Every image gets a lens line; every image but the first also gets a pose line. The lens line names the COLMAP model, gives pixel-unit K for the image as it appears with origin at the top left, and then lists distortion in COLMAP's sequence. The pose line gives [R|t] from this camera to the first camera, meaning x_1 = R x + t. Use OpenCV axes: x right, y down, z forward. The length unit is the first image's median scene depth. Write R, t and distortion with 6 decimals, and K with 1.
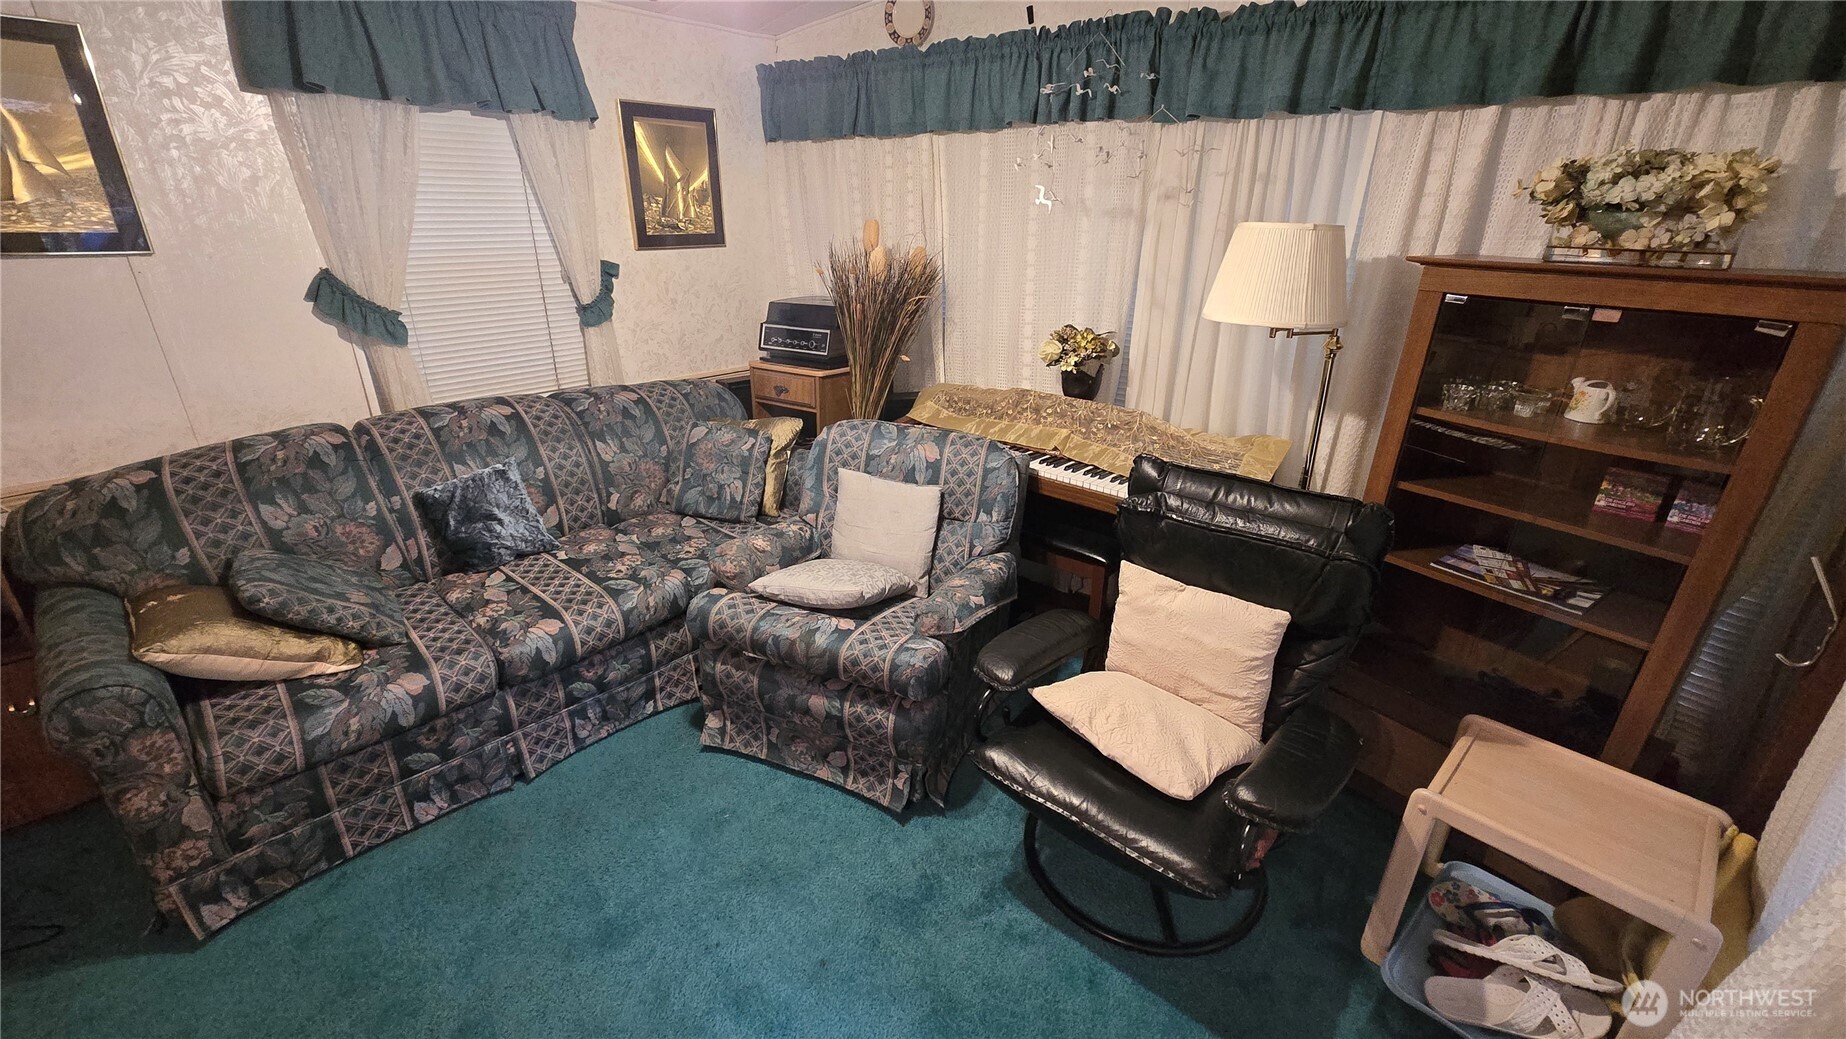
lens RADIAL K [[750.5, 0, 915.8], [0, 750.5, 528.9], [0, 0, 1]] dist [0.002011, -0.001120]
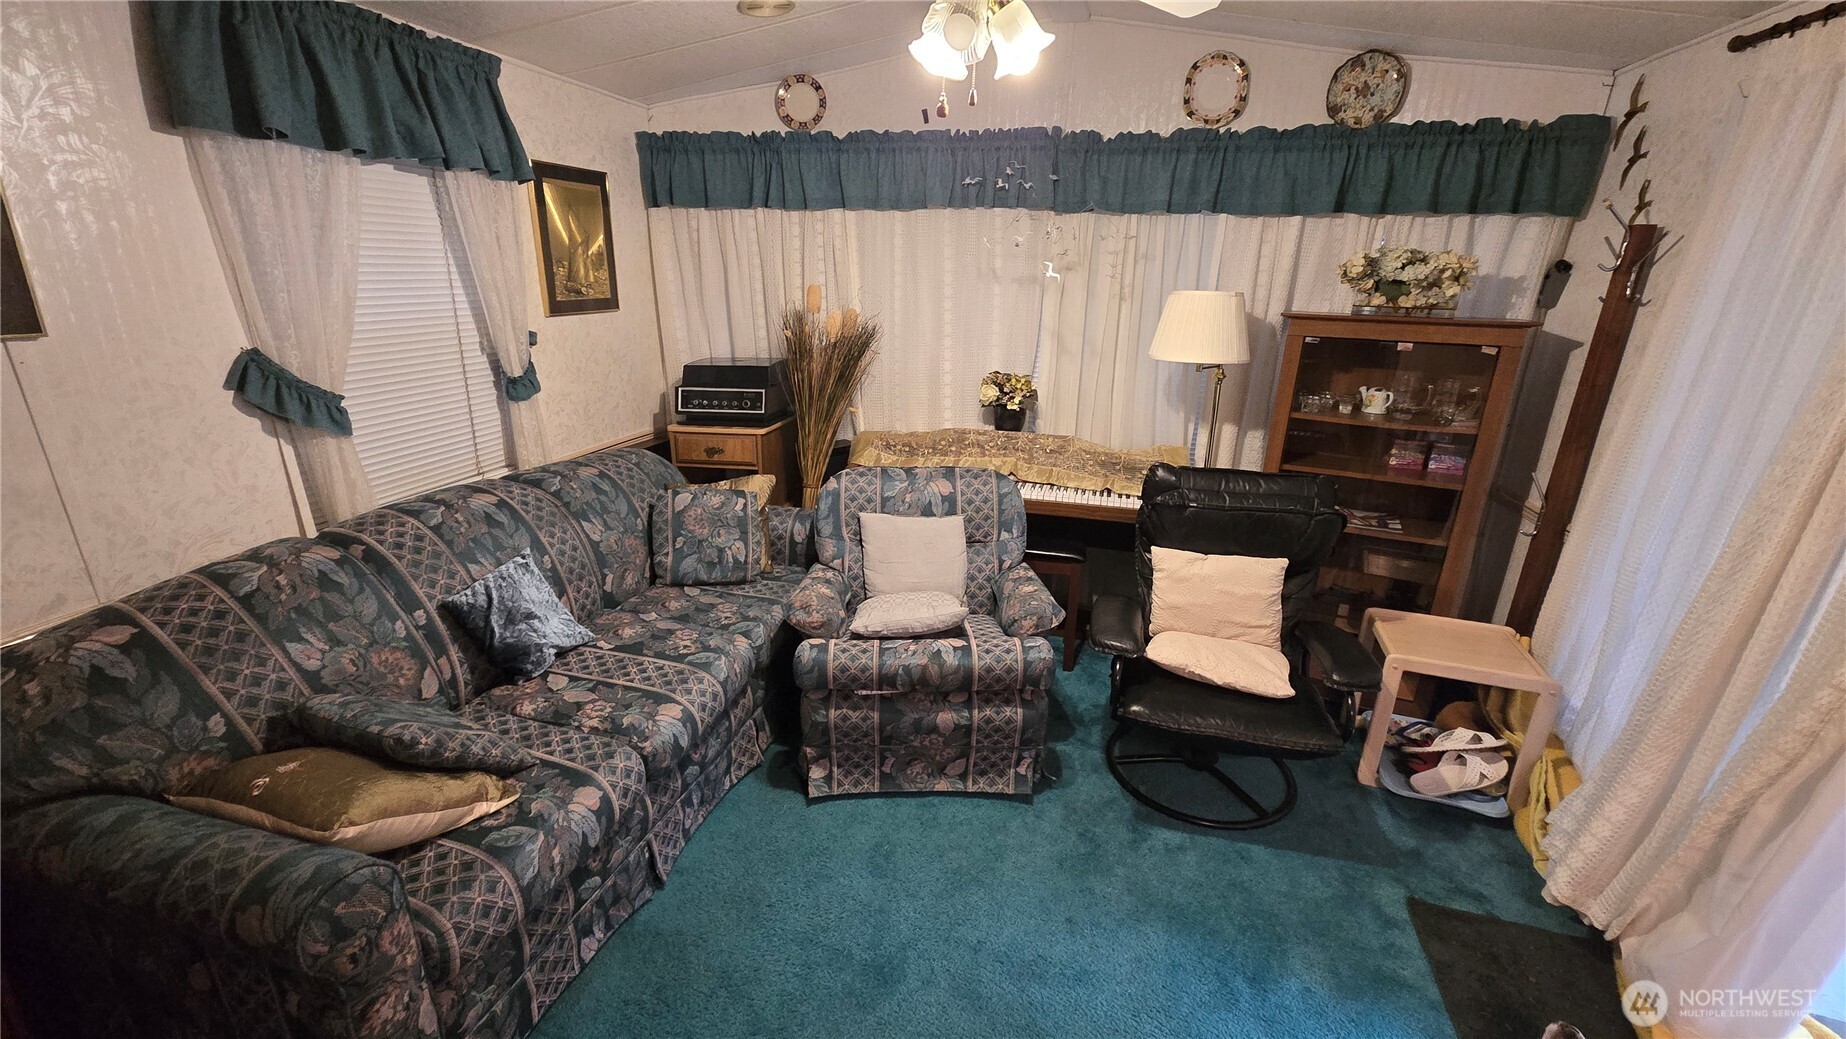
lens RADIAL K [[750.5, 0, 914.9], [0, 750.5, 530.4], [0, 0, 1]] dist [0.002011, -0.001120]
pose [[0.893272, -0.140605, 0.426960, -0.609559], [0.167310, 0.985575, -0.025474, -0.019170], [-0.417219, 0.094190, 0.903912, -0.001139]]
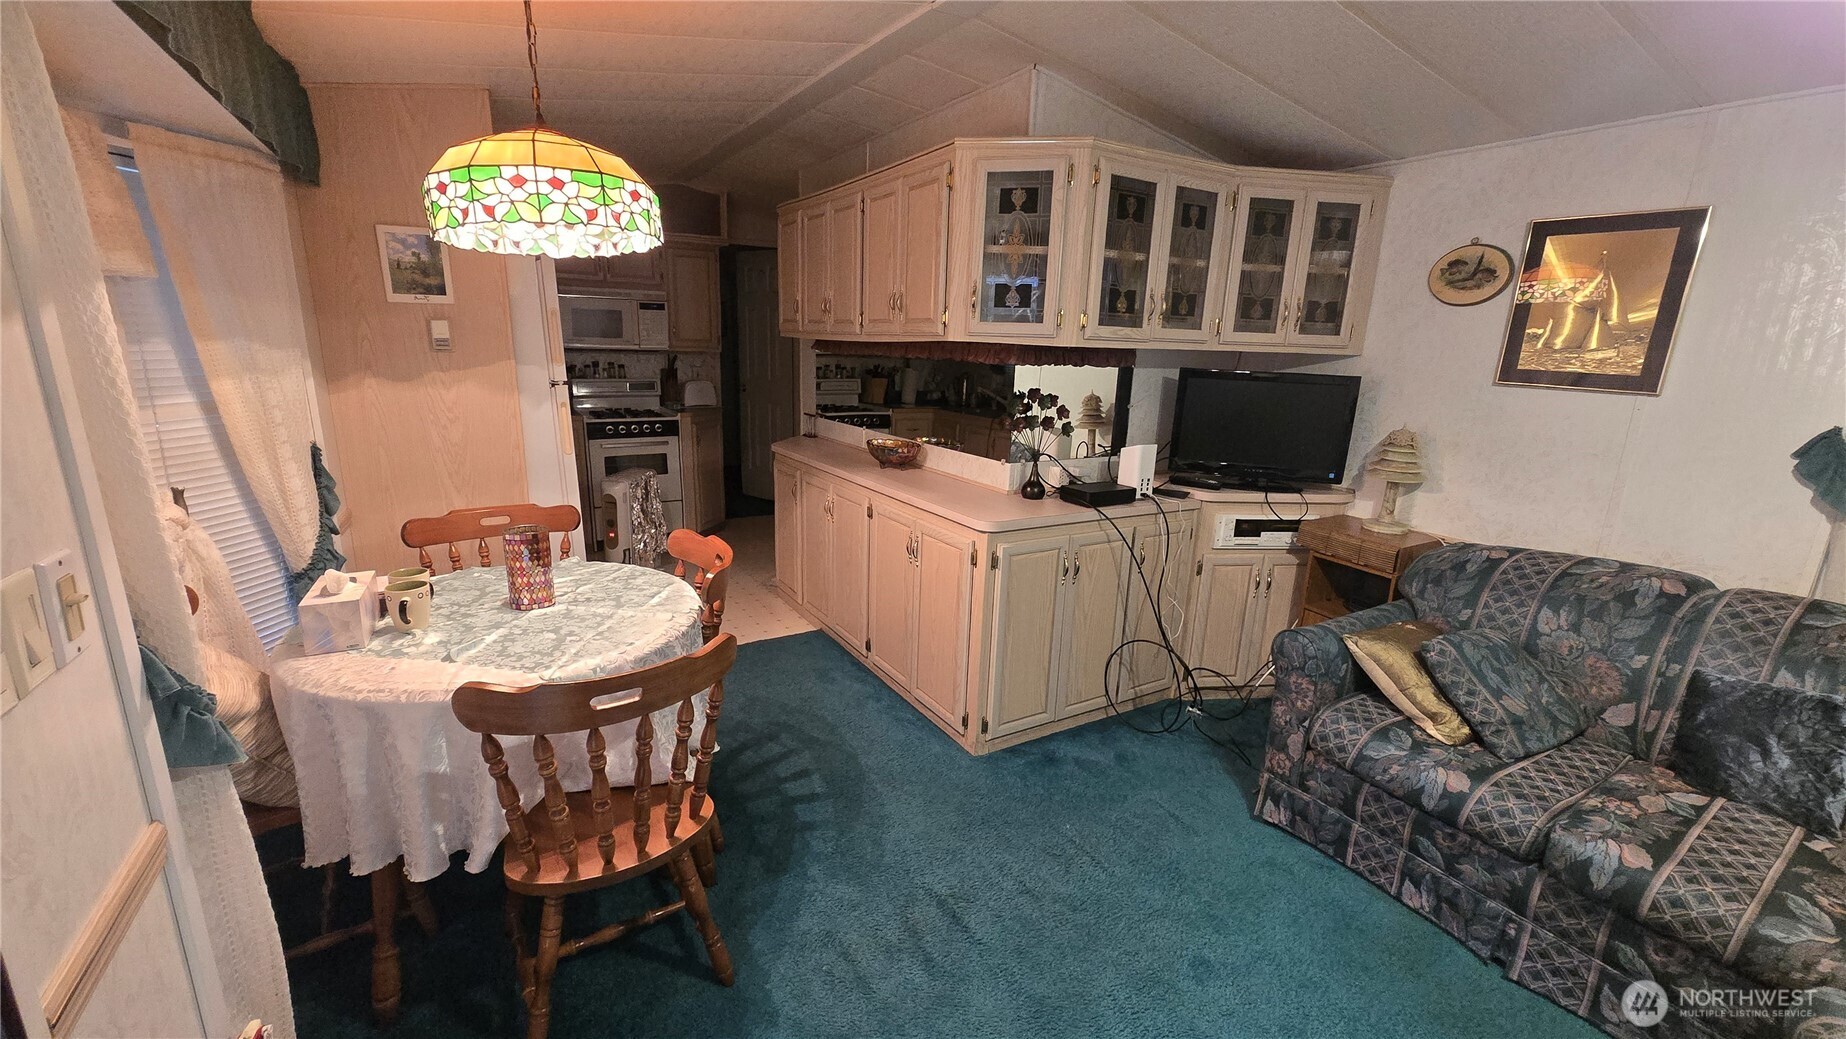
lens RADIAL K [[750.5, 0, 917.2], [0, 750.5, 522.9], [0, 0, 1]] dist [0.002011, -0.001120]
pose [[-0.303033, 0.208912, -0.929799, 0.408395], [-0.404561, 0.855192, 0.324001, -0.123619], [0.862845, 0.474344, -0.174634, 0.342482]]
